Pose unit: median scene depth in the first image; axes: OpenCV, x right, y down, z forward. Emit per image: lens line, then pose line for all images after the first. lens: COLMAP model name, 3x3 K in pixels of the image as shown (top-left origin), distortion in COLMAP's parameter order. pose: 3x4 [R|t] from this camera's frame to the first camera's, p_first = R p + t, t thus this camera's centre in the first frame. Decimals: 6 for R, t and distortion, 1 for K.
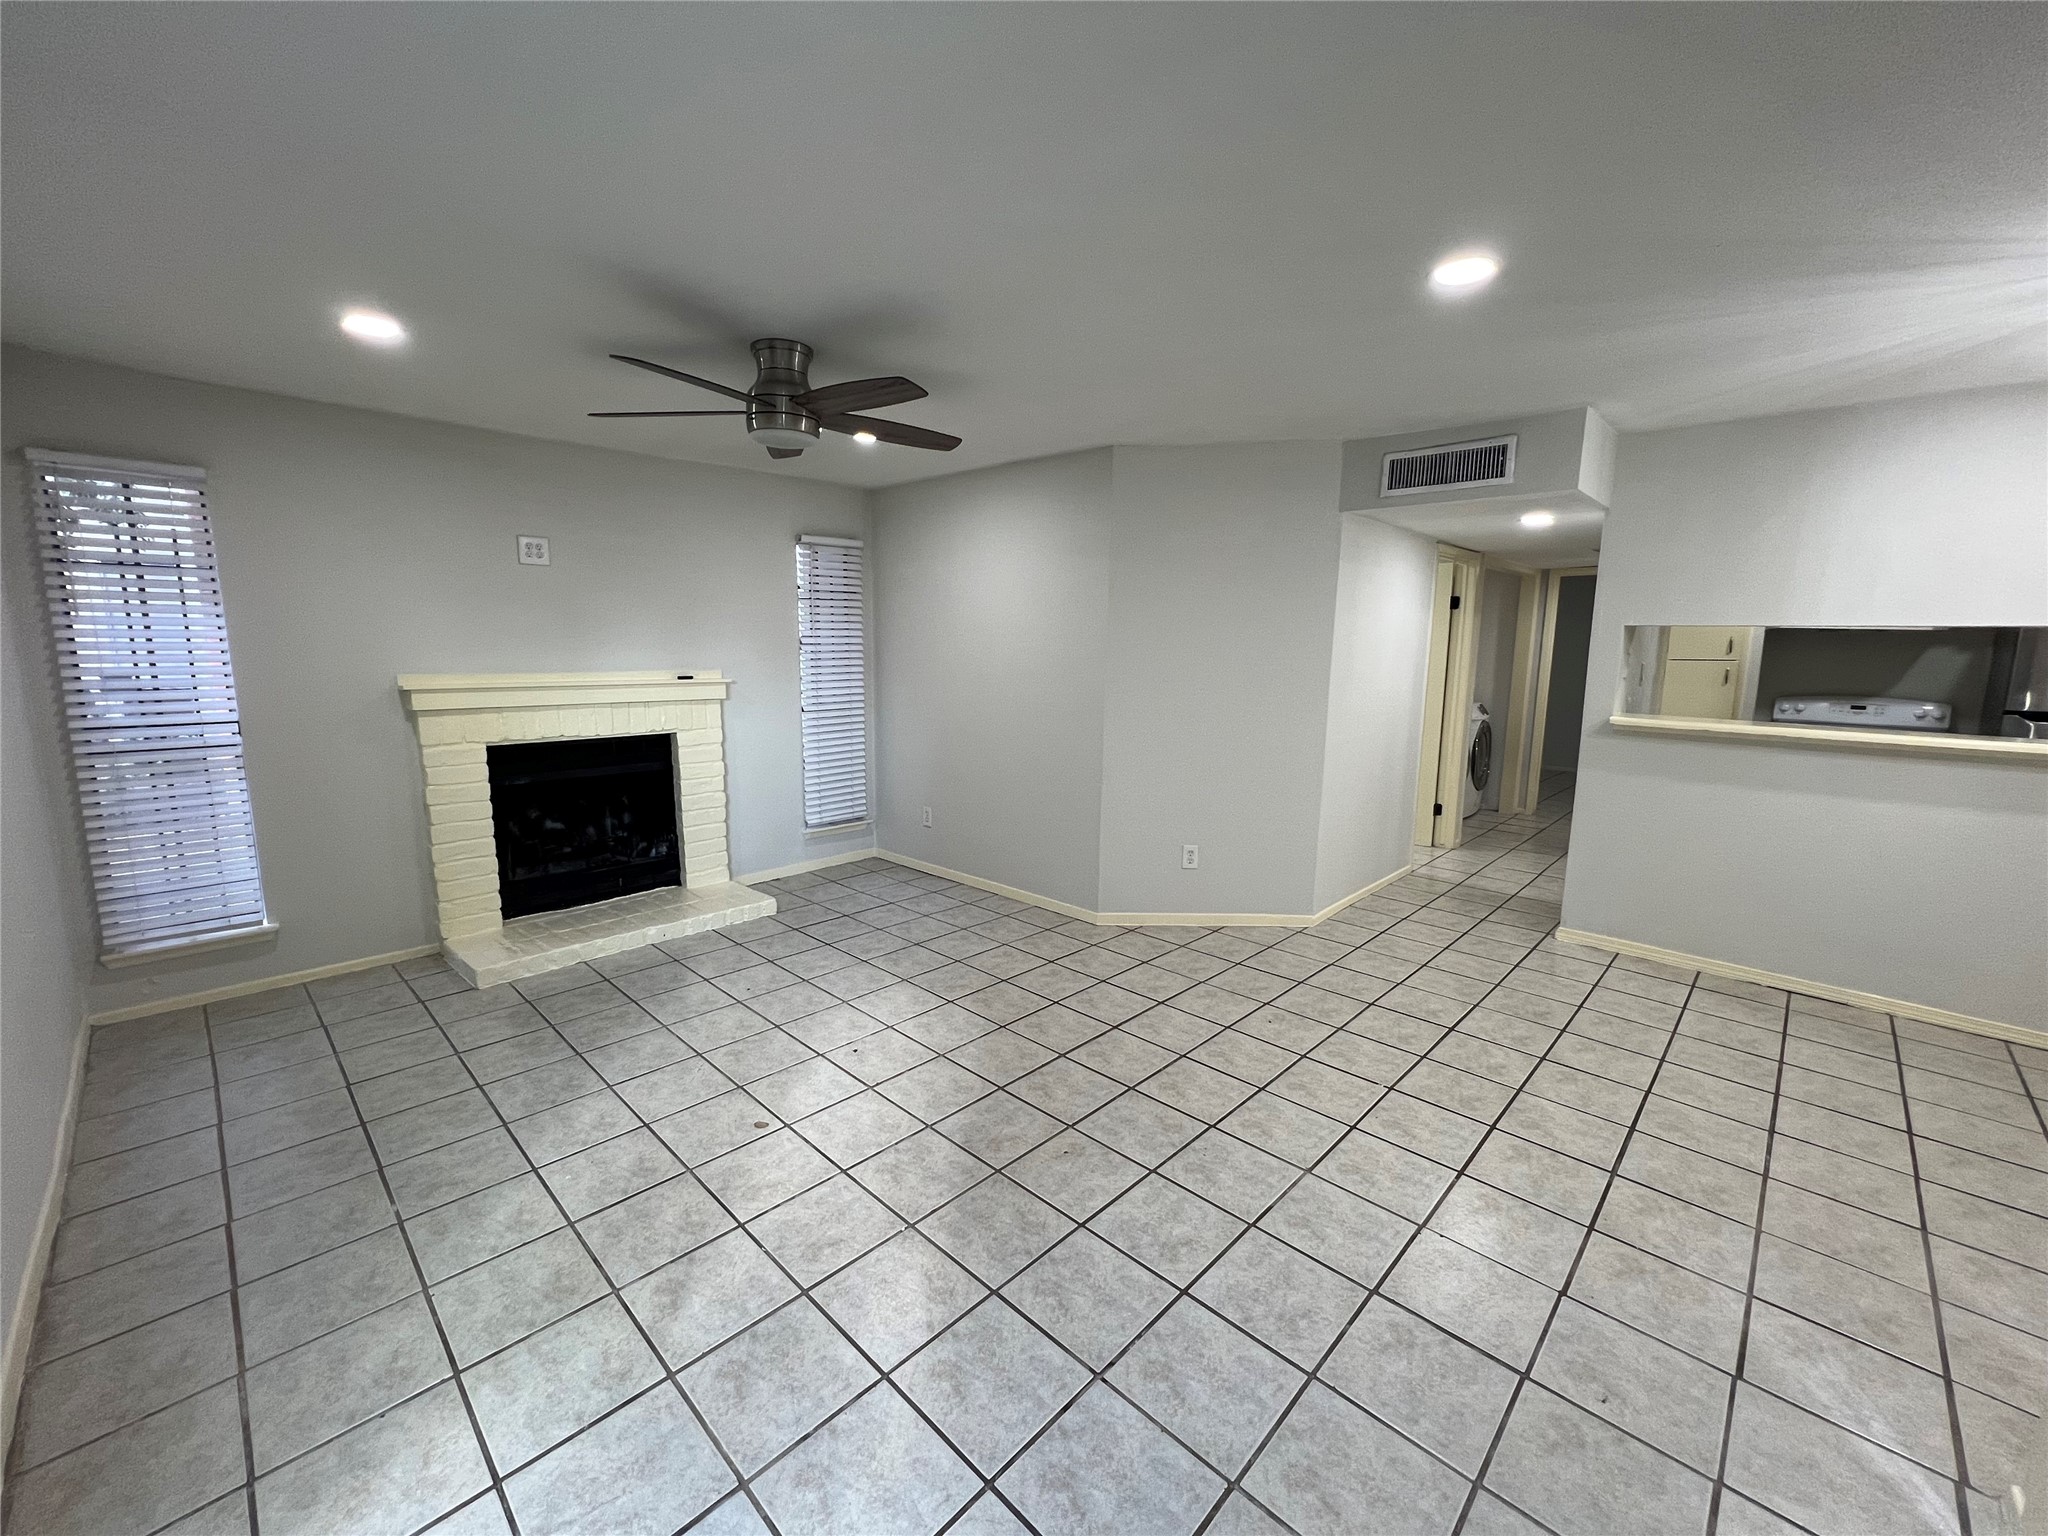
lens RADIAL K [[825.0, 0, 1009.0], [0, 825.0, 766.6], [0, 0, 1]] dist [-0.002048, 0.000233]
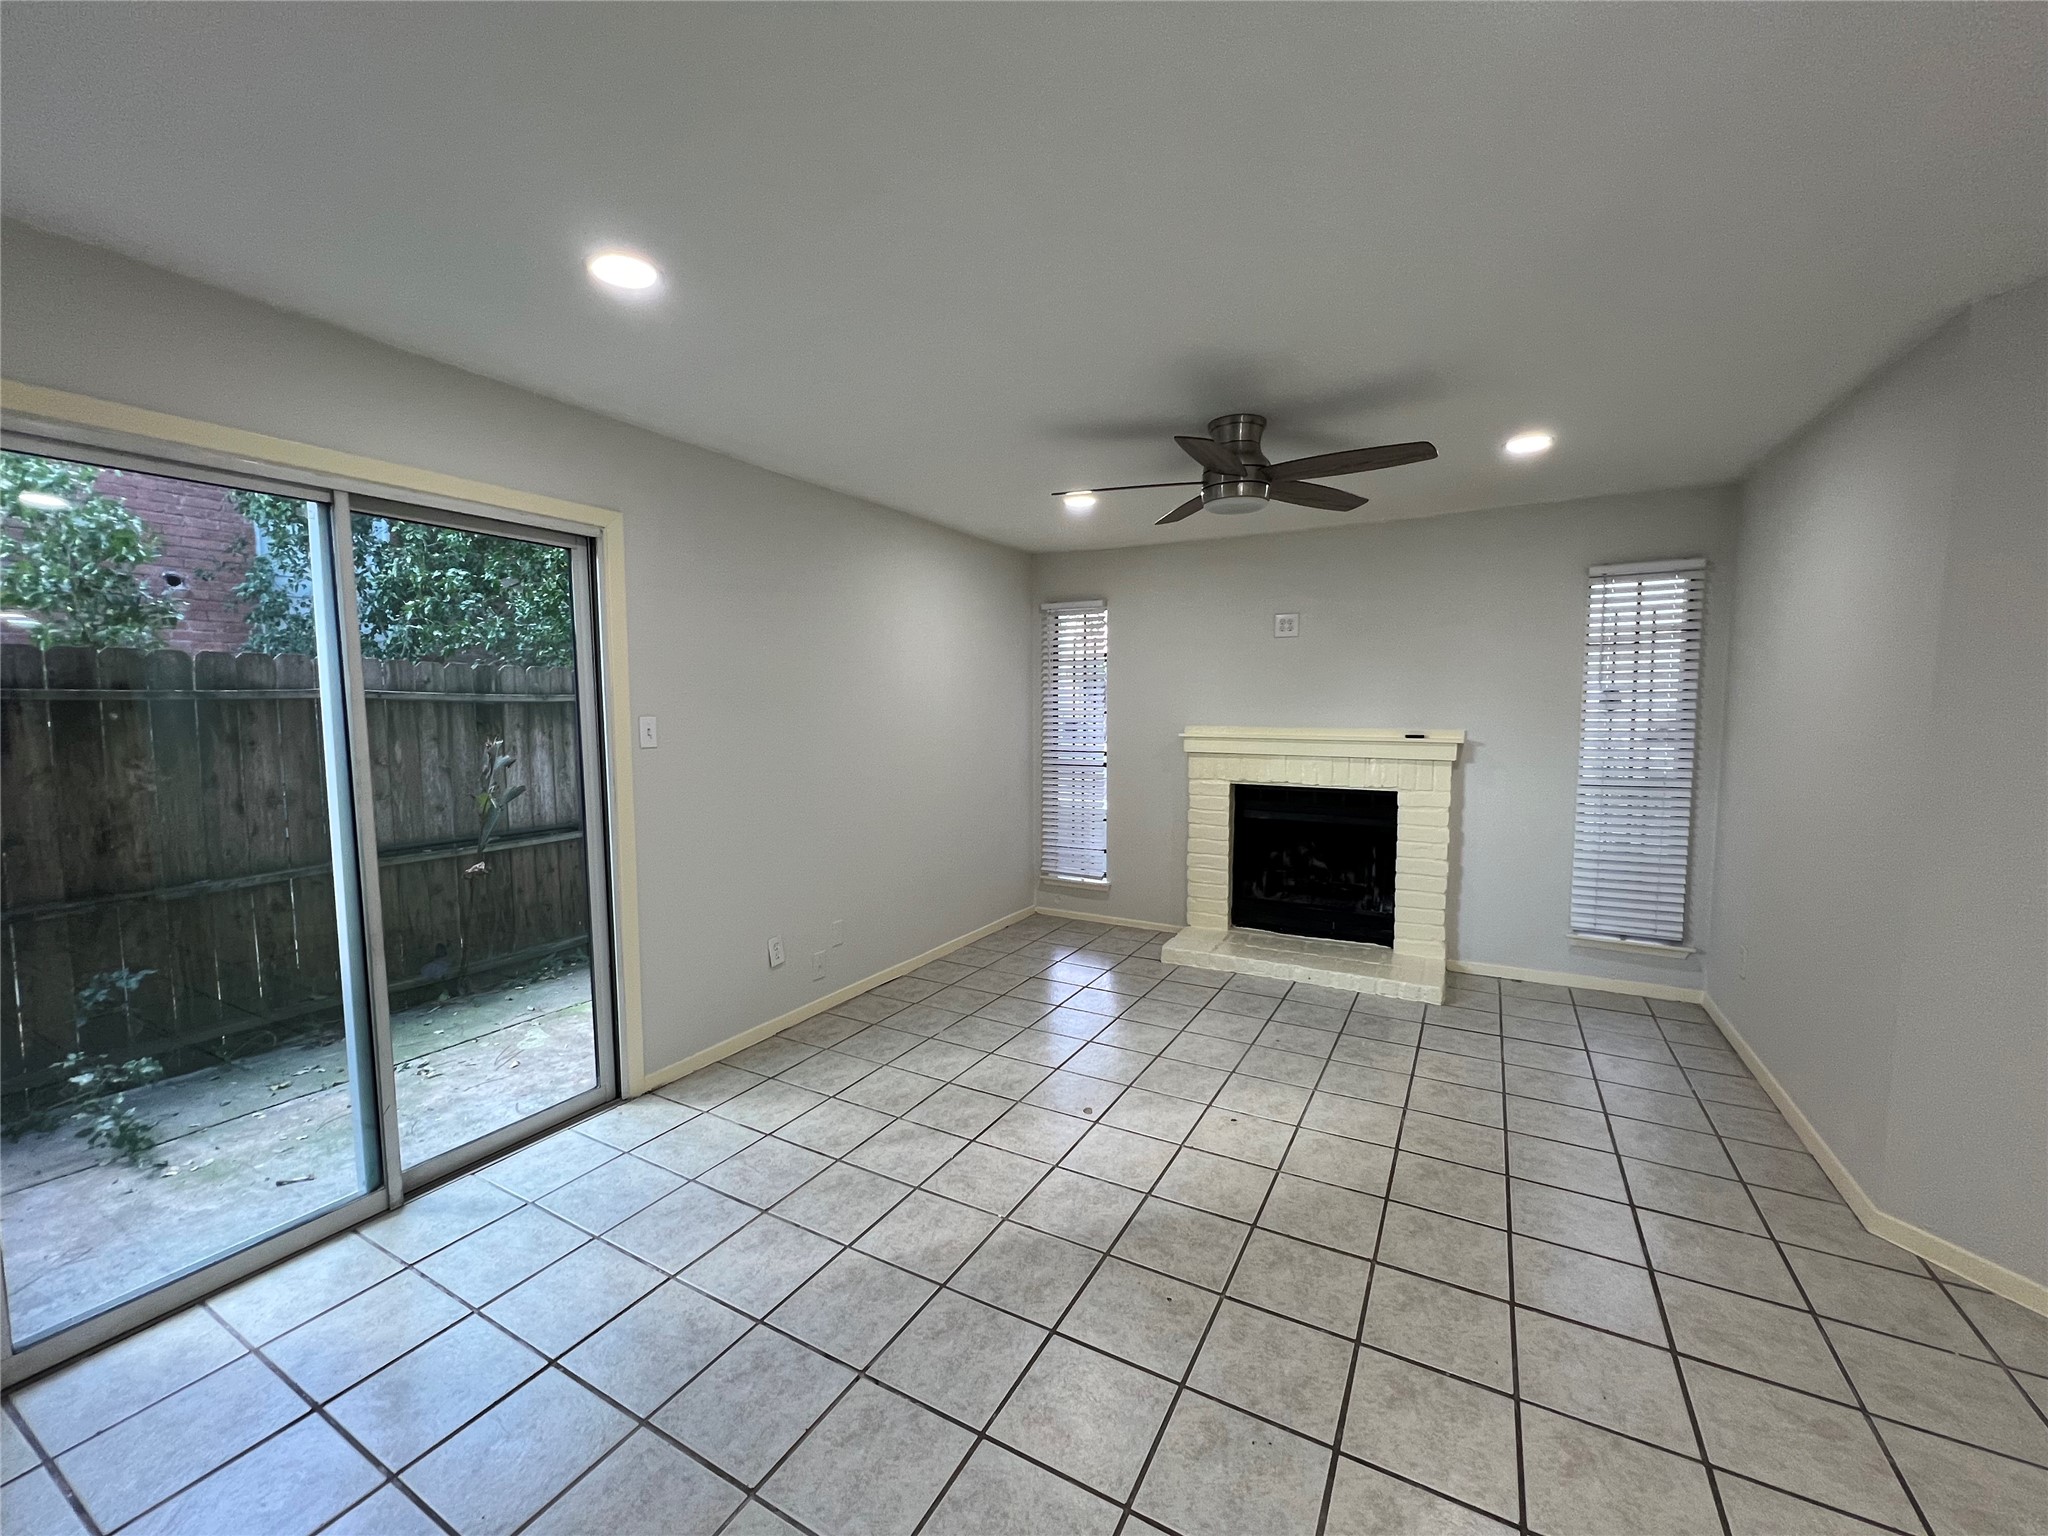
lens RADIAL K [[825.0, 0, 1026.8], [0, 825.0, 763.9], [0, 0, 1]] dist [-0.002048, 0.000233]
pose [[0.264286, 0.059855, -0.962585, 0.503447], [-0.140268, 0.989845, 0.023039, -0.040237], [0.954190, 0.128931, 0.269998, 0.360699]]
